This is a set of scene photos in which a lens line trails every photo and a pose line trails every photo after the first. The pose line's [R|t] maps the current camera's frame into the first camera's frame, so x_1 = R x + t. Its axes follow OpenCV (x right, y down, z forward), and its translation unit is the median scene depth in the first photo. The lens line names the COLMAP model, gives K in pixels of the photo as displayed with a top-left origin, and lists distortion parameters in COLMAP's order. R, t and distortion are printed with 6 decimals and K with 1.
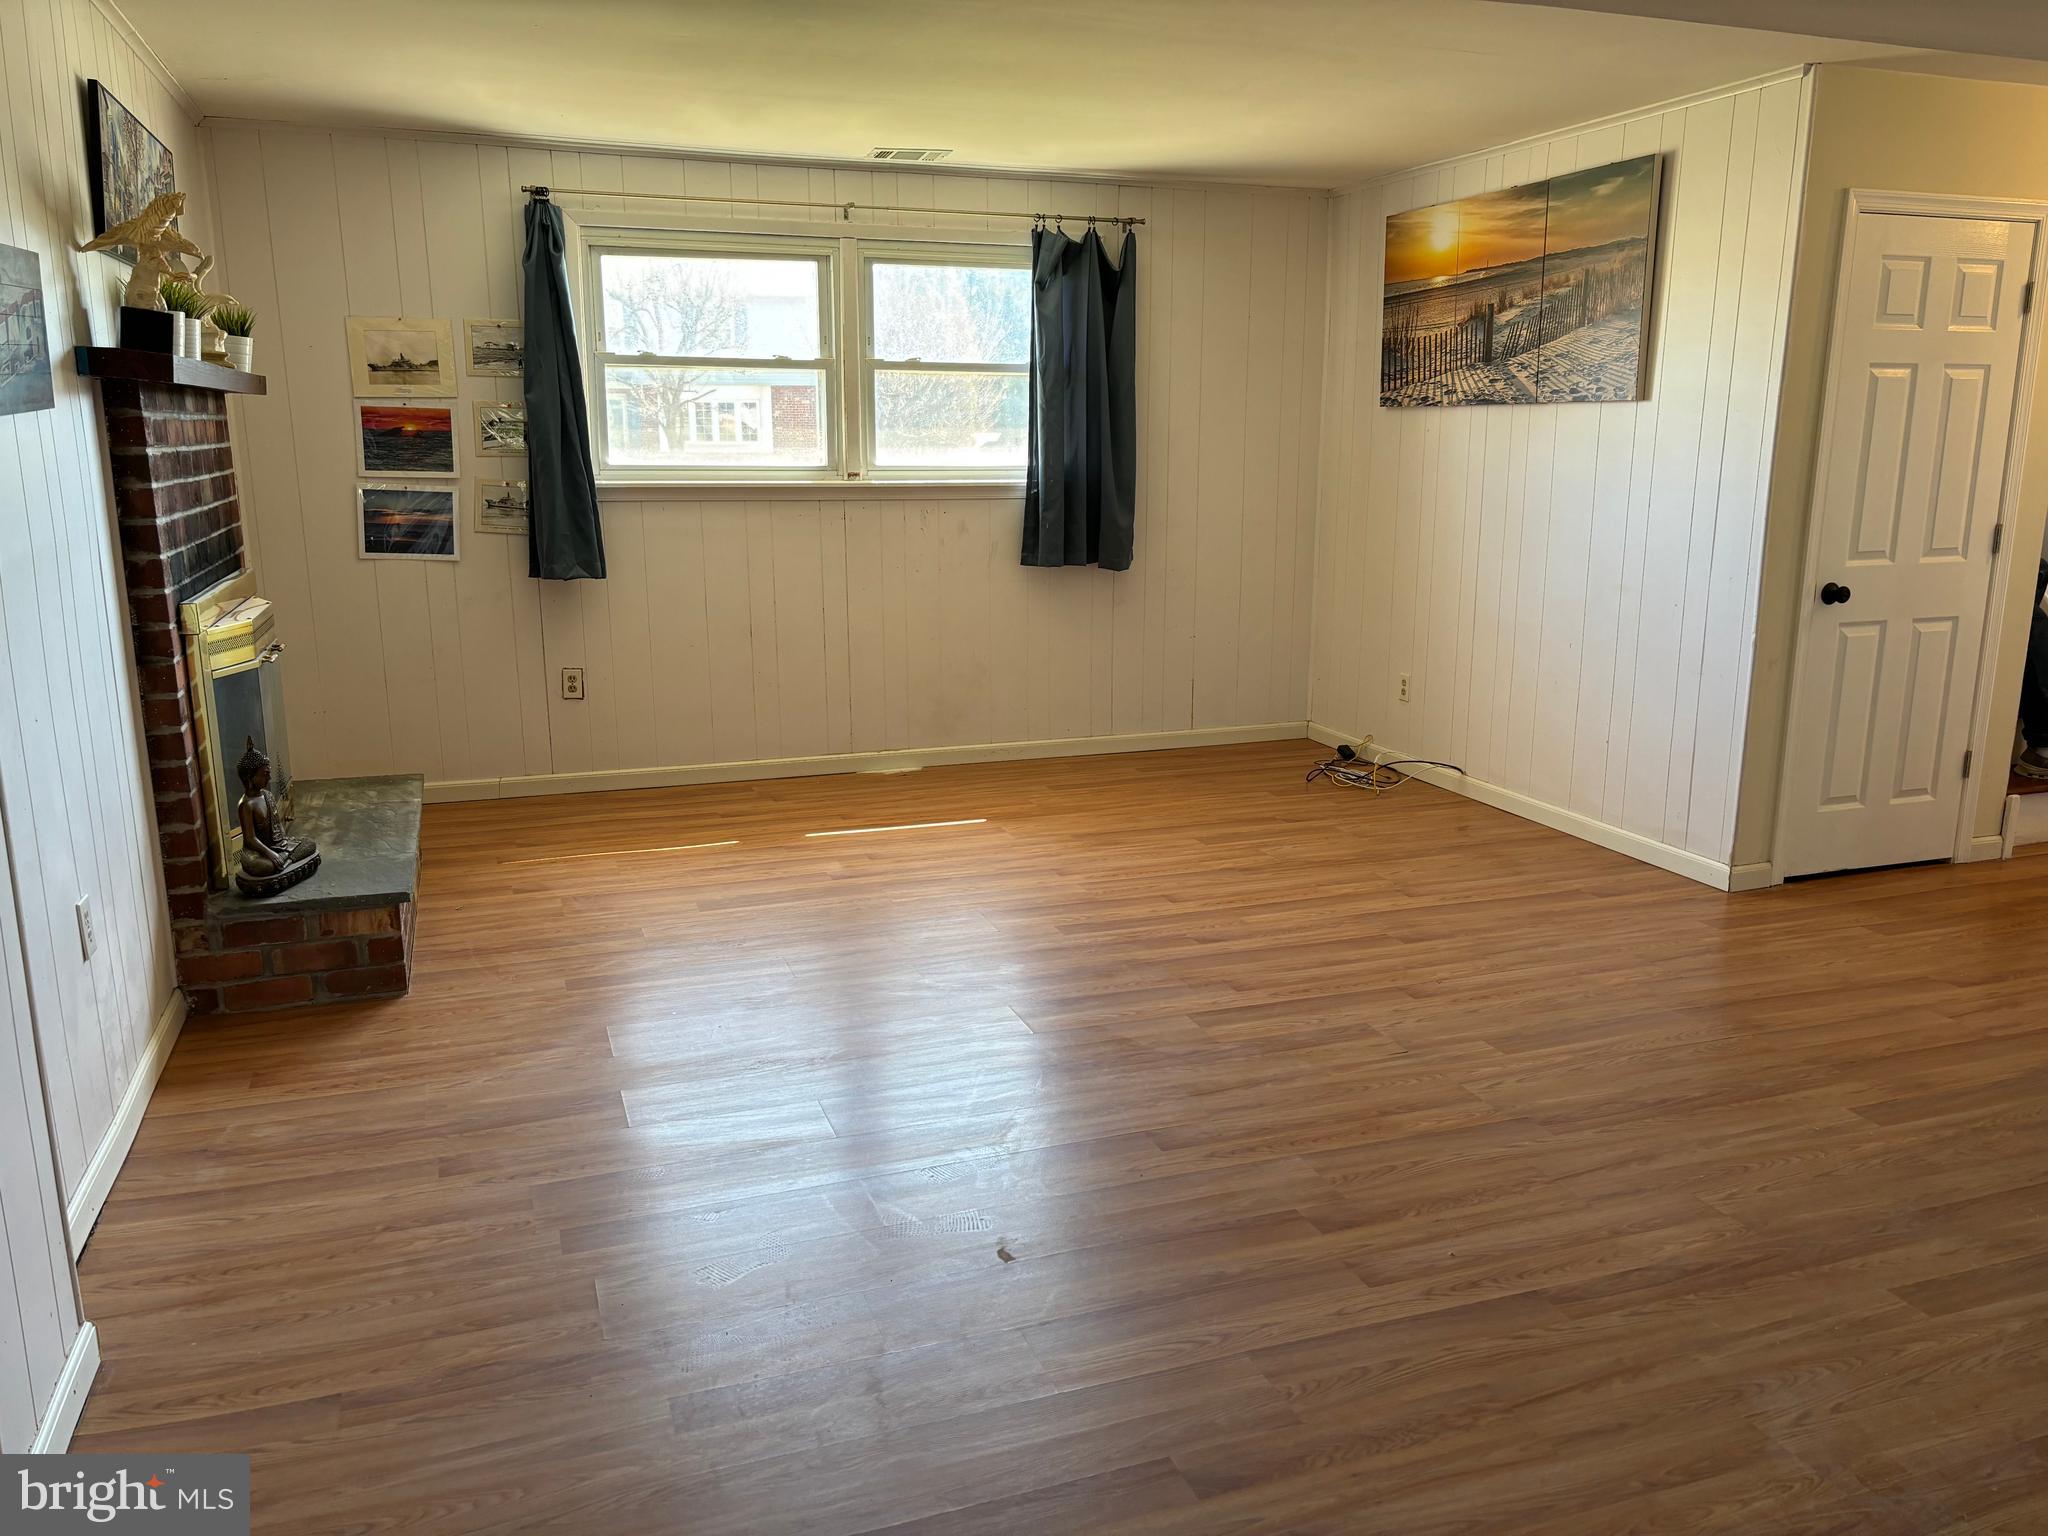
lens RADIAL K [[1546.4, 0, 1033.9], [0, 1546.4, 754.7], [0, 0, 1]] dist [0.052359, -0.056886]
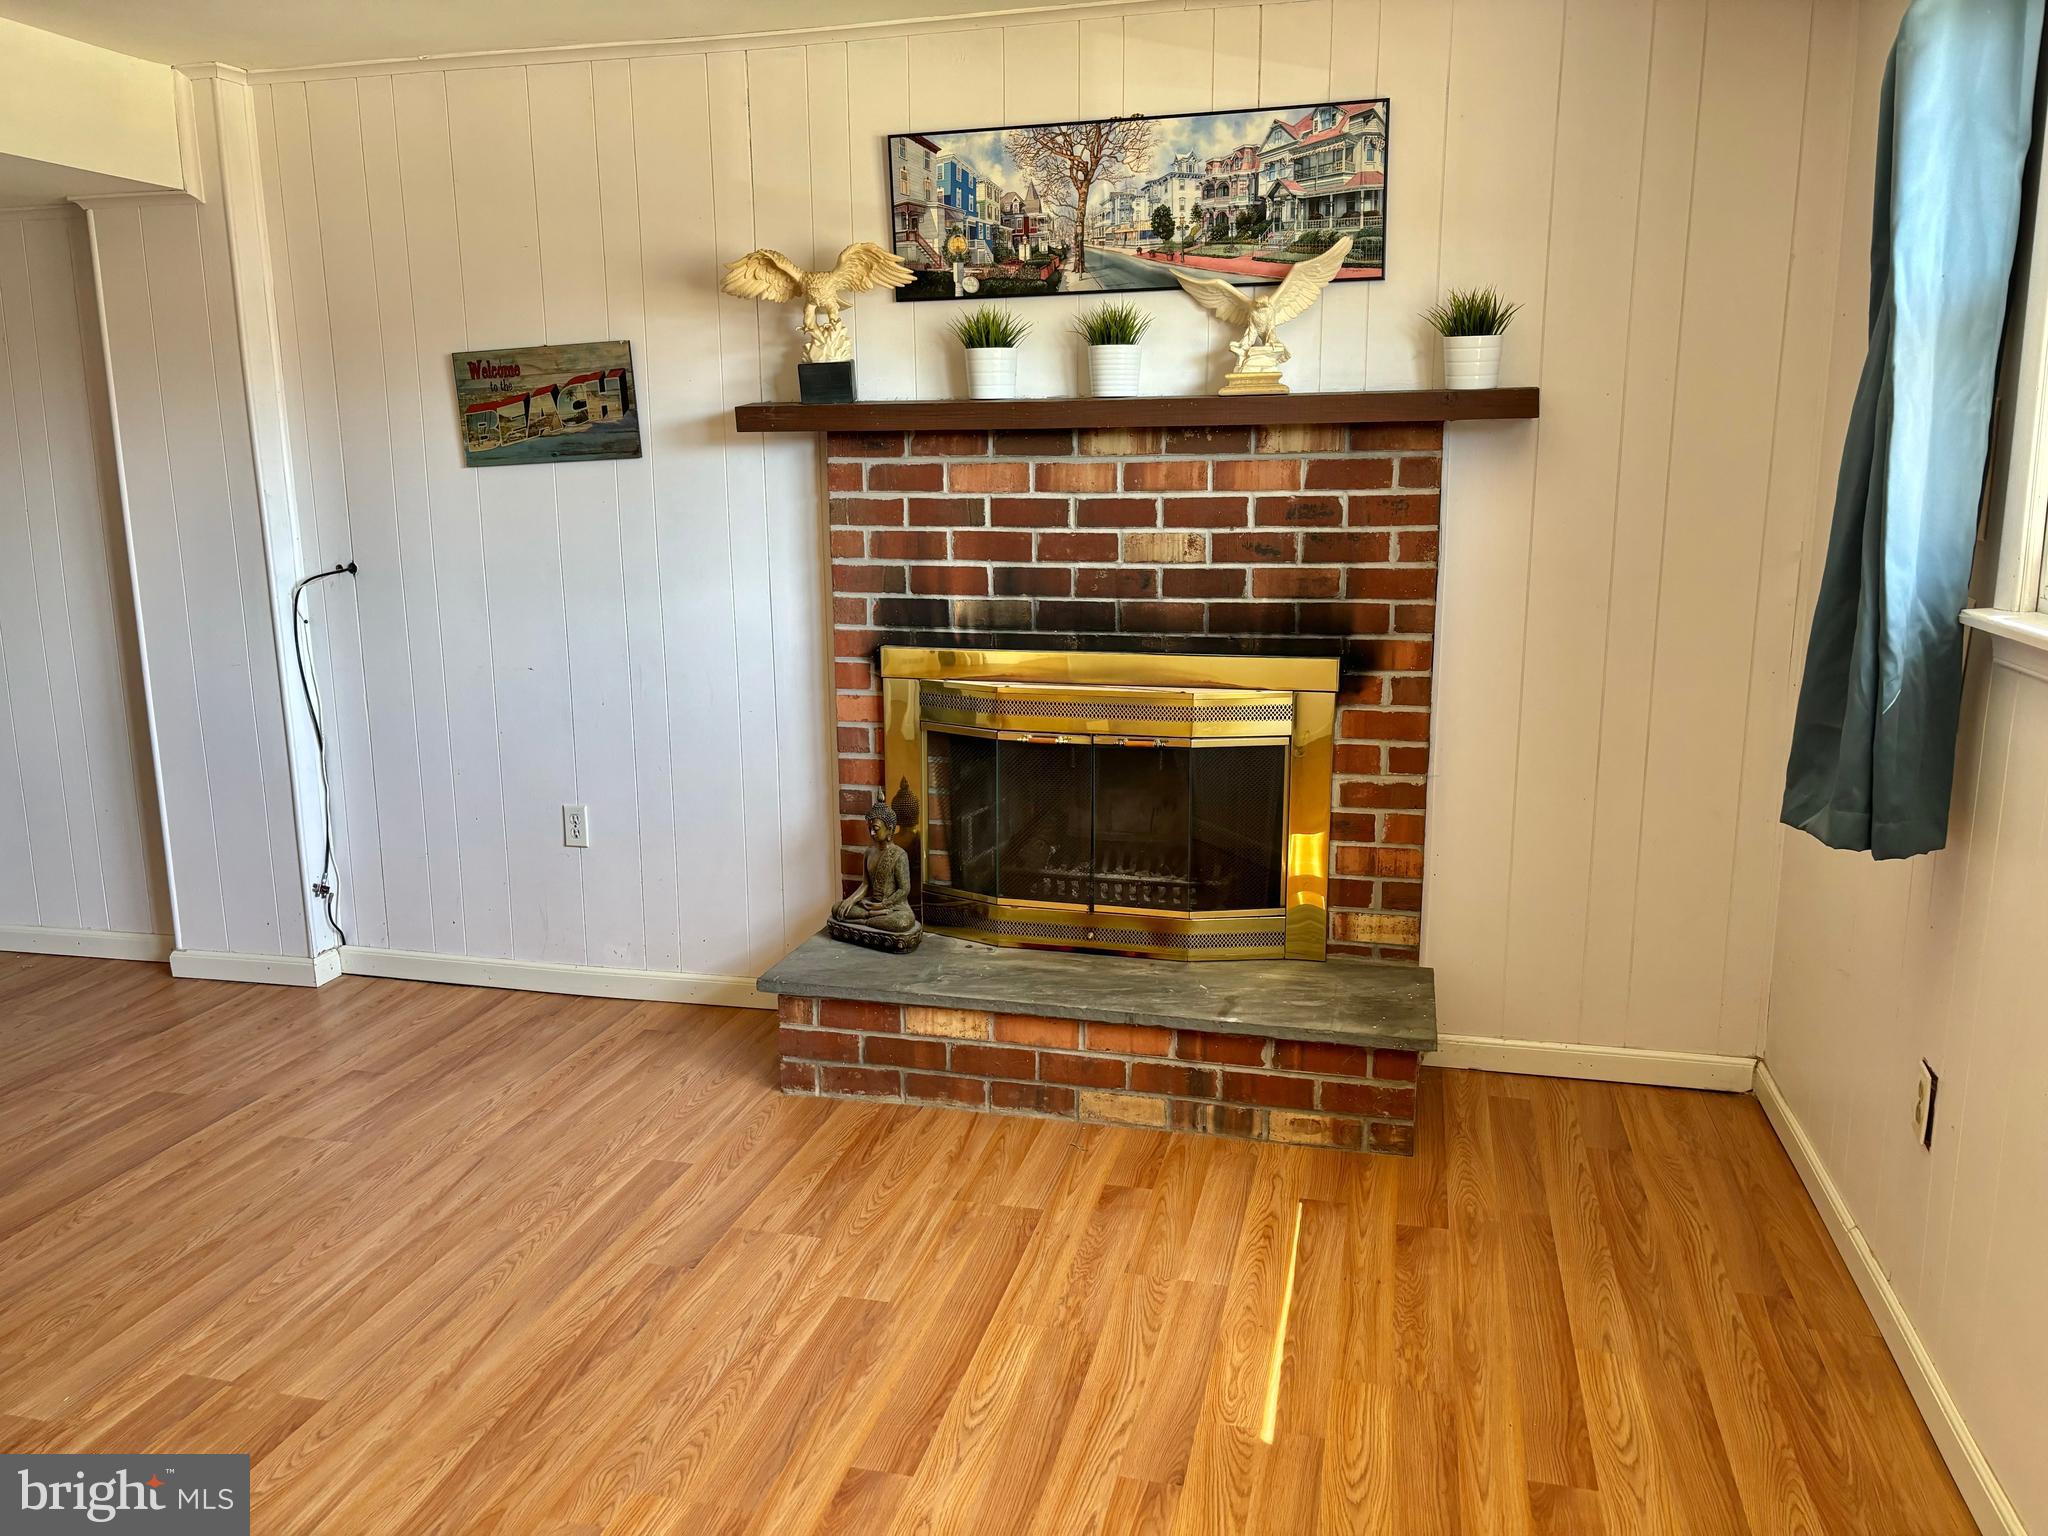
lens RADIAL K [[1546.4, 0, 1011.8], [0, 1546.4, 764.3], [0, 0, 1]] dist [0.052359, -0.056886]
pose [[-0.574665, 0.157493, -0.803092, 0.150688], [-0.159356, 0.940991, 0.298566, -0.222218], [0.802724, 0.299553, -0.515657, 1.057917]]
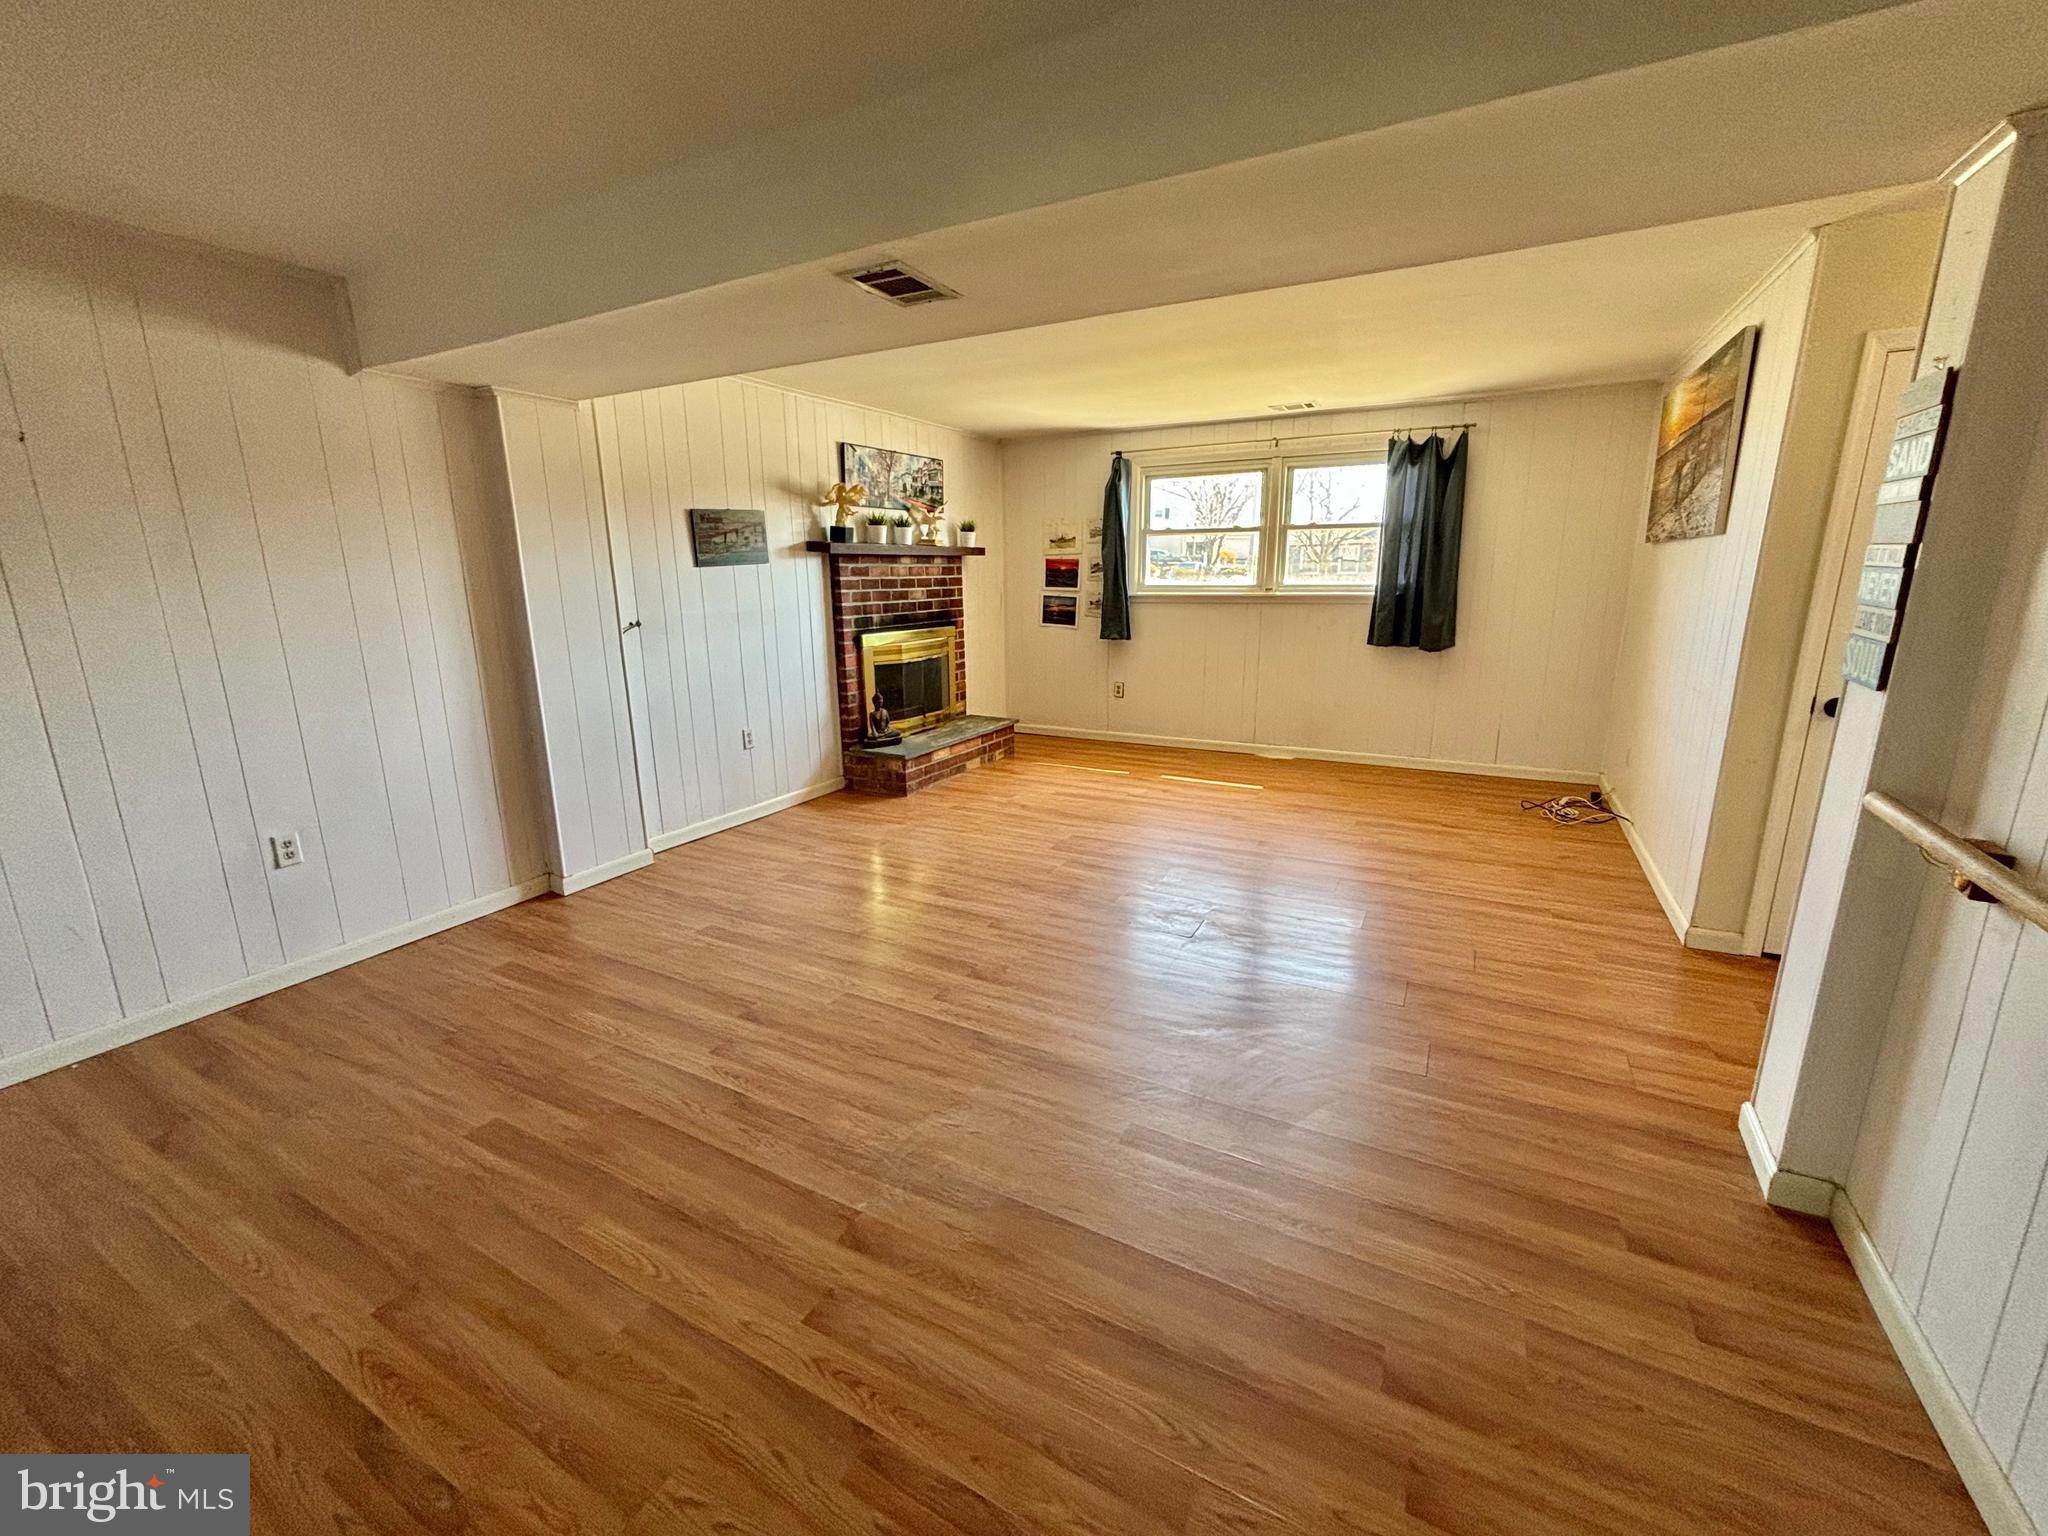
lens RADIAL K [[829.9, 0, 1041.5], [0, 829.9, 775.8], [0, 0, 1]] dist [0.001930, -0.000145]
pose [[0.669764, 0.171435, -0.722514, 0.487307], [-0.140615, 0.984662, 0.103287, -0.033639], [0.729139, 0.032419, 0.683597, 0.170966]]
